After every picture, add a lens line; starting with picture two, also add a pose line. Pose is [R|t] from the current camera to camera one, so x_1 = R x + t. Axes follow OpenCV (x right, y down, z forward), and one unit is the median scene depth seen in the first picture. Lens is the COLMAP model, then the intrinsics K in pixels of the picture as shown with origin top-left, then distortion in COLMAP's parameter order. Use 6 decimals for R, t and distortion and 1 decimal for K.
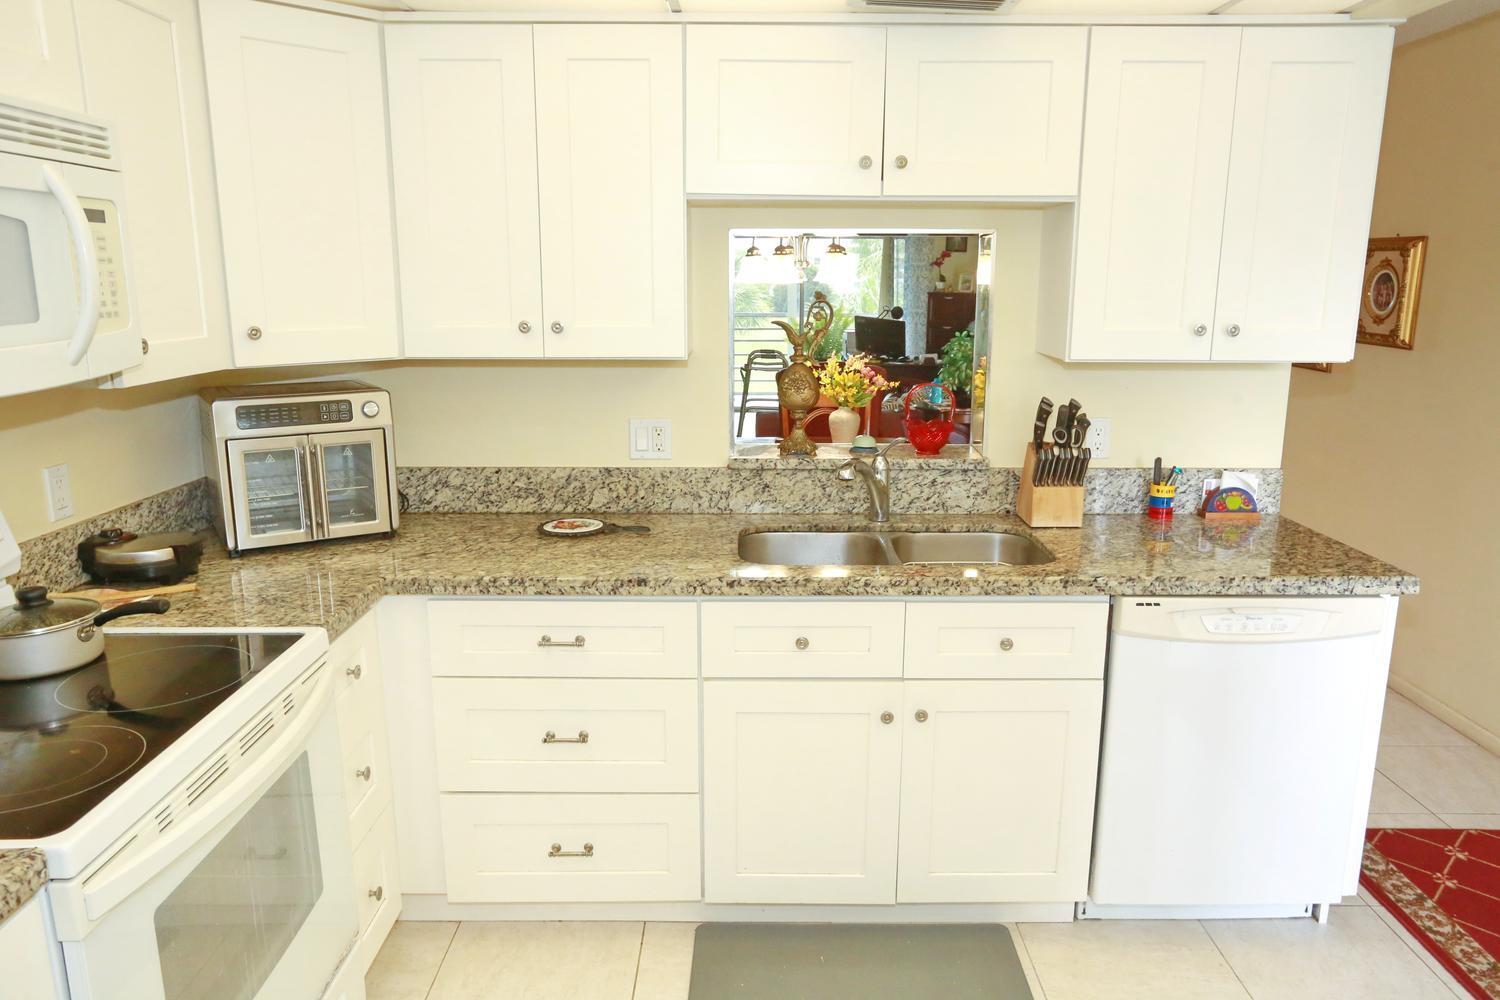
lens RADIAL K [[1063.6, 0, 759.4], [0, 1063.6, 491.0], [0, 0, 1]] dist [-0.017035, 0.013933]
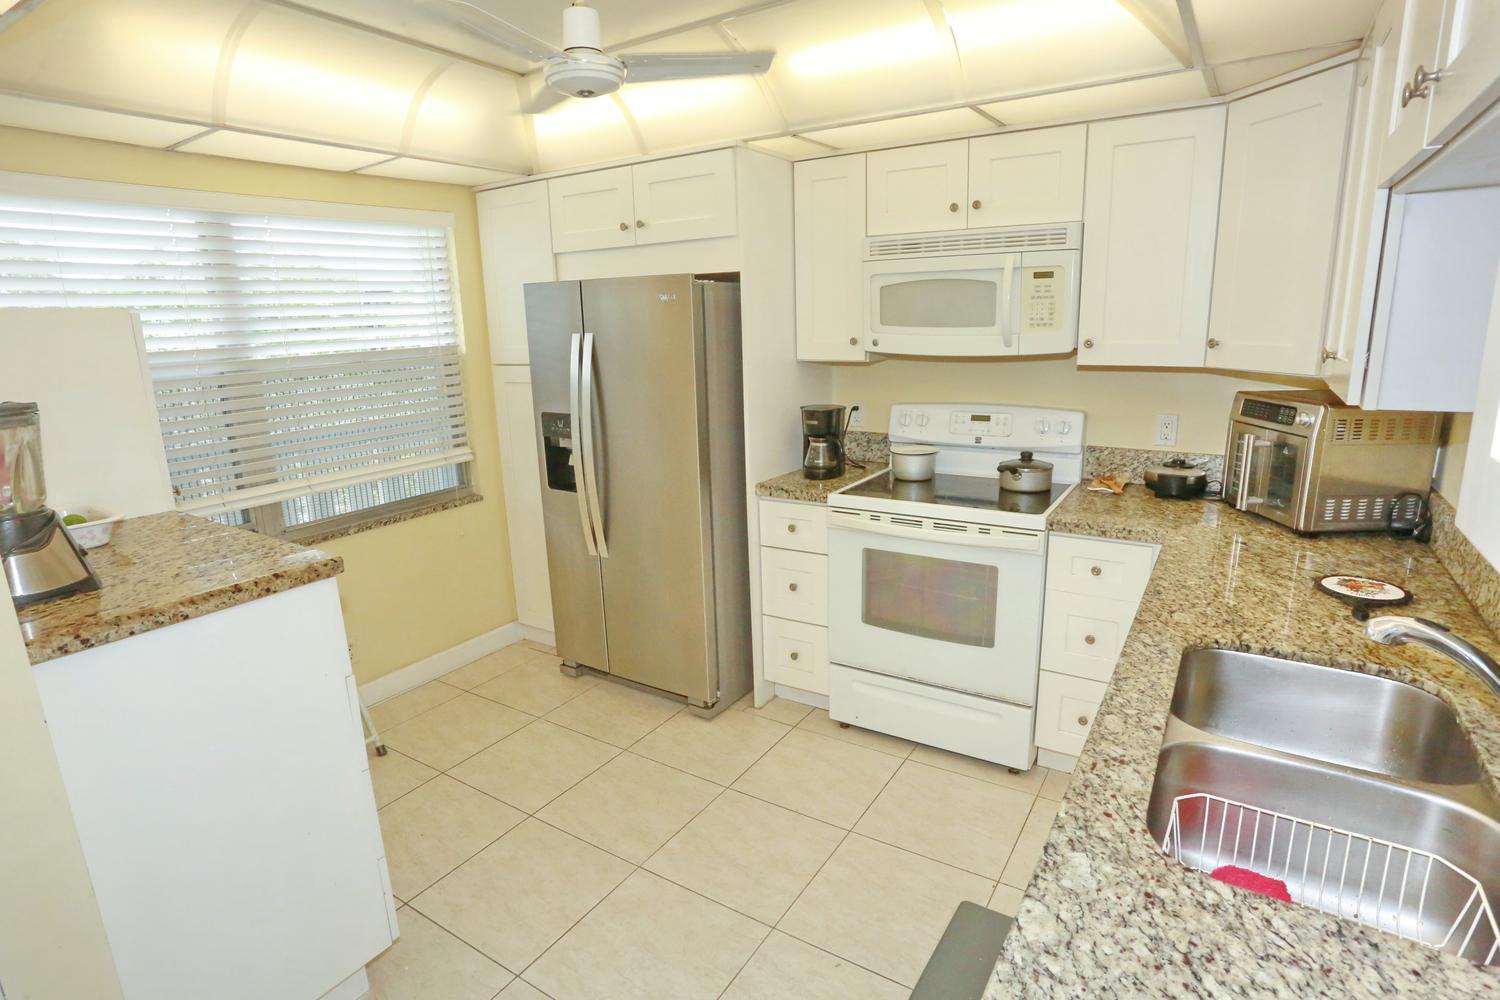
lens RADIAL K [[773.0, 0, 764.4], [0, 773.0, 493.0], [0, 0, 1]] dist [-0.062307, 0.023847]
pose [[-0.535160, 0.202950, -0.820009, 0.660669], [-0.146673, 0.933644, 0.326797, -0.193636], [0.831920, 0.295162, -0.469881, 0.978355]]
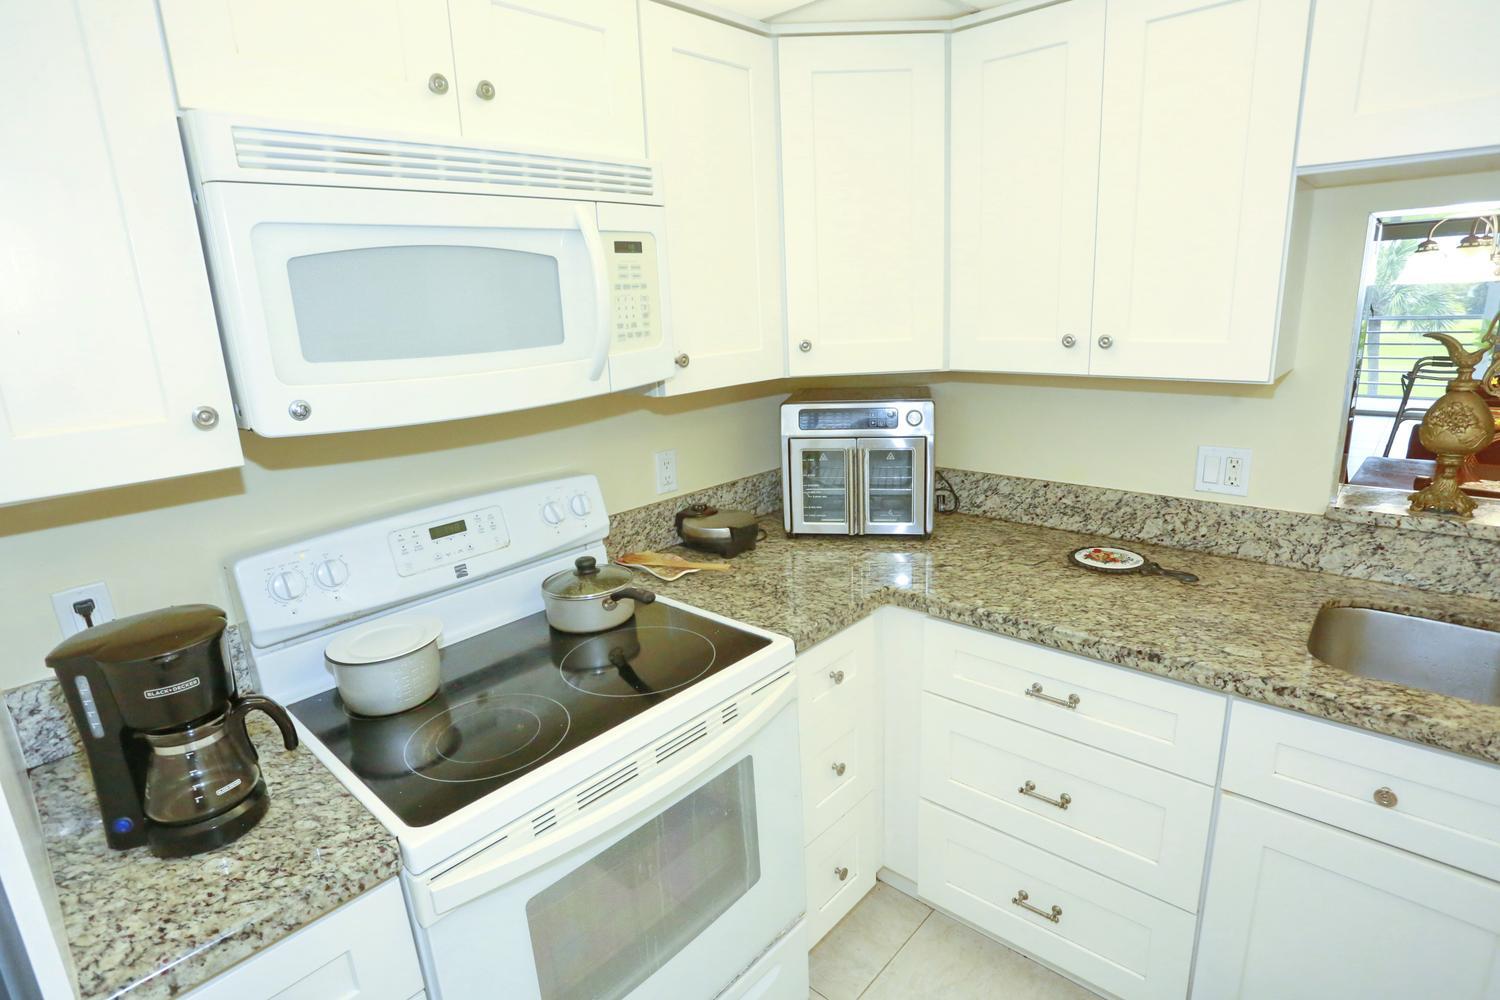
lens RADIAL K [[773.0, 0, 749.5], [0, 773.0, 493.9], [0, 0, 1]] dist [-0.062307, 0.023847]
pose [[0.735840, 0.132973, -0.663972, 0.030781], [-0.092103, 0.991071, 0.096408, -0.065158], [0.670863, -0.009787, 0.741517, 0.345113]]
